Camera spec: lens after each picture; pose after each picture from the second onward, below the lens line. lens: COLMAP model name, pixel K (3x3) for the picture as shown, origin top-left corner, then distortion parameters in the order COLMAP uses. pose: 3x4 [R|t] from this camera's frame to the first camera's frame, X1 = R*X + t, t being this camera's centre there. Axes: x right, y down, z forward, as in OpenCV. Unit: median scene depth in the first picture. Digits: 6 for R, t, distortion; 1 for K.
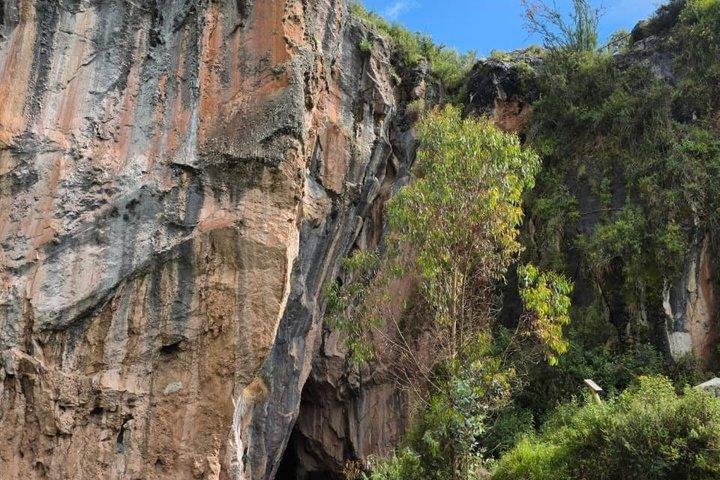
lens RADIAL K [[680.6, 0, 366.7], [0, 680.6, 227.6], [0, 0, 1]] dist [0.062670, -0.048036]
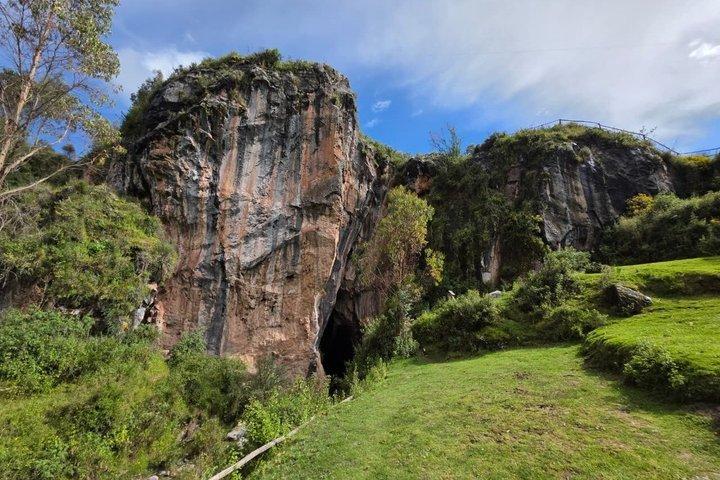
lens RADIAL K [[303.3, 0, 360.0], [0, 303.3, 242.6], [0, 0, 1]] dist [0.004484, 0.000919]
pose [[0.999898, 0.013651, 0.004222, -0.028034], [-0.013912, 0.997486, 0.069489, -0.035799], [-0.003263, -0.069540, 0.997574, -0.135748]]
